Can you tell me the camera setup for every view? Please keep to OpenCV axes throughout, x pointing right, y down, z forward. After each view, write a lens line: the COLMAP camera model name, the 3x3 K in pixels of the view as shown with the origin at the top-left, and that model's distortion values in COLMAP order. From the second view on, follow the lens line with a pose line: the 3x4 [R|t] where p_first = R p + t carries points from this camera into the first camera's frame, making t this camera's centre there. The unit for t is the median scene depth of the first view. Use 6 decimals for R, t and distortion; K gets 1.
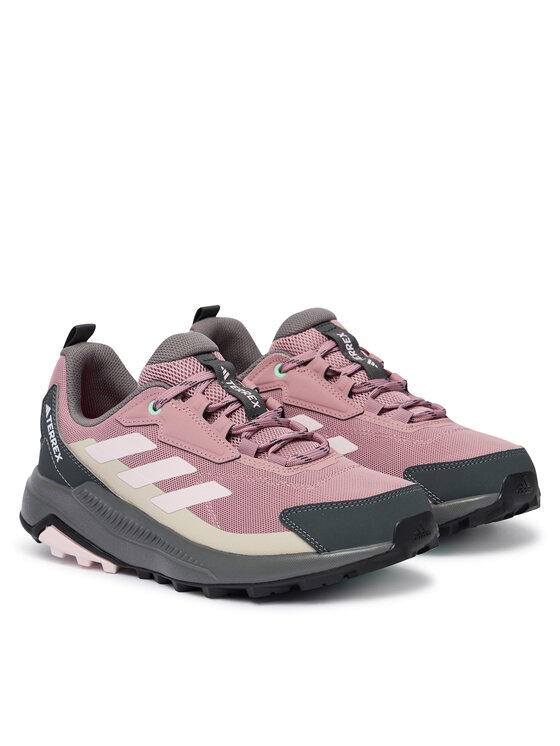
lens RADIAL K [[2169.1, 0, 280.0], [0, 2169.1, 373.0], [0, 0, 1]] dist [-0.096689, -0.515490]
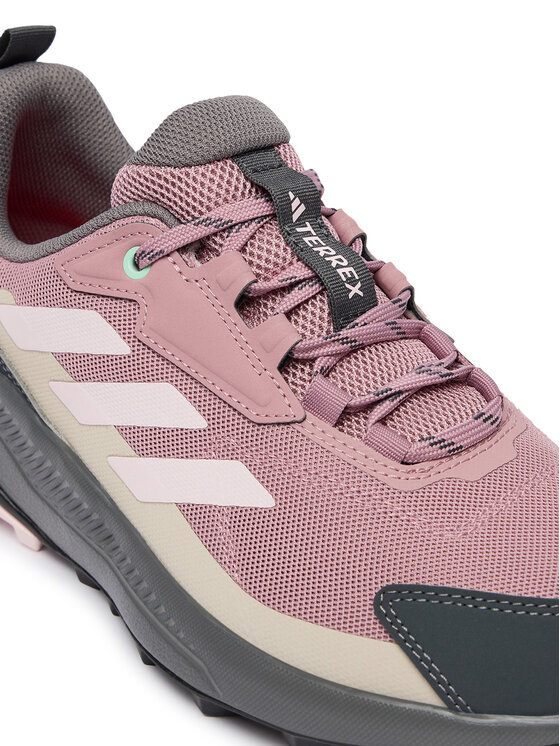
lens RADIAL K [[1669.6, 0, 280.0], [0, 1669.6, 373.0], [0, 0, 1]] dist [-0.027375, -0.383232]
pose [[0.991823, 0.123823, -0.030897, -0.013662], [-0.109330, 0.949289, 0.294784, -0.070430], [0.065831, -0.288995, 0.955064, 0.661923]]
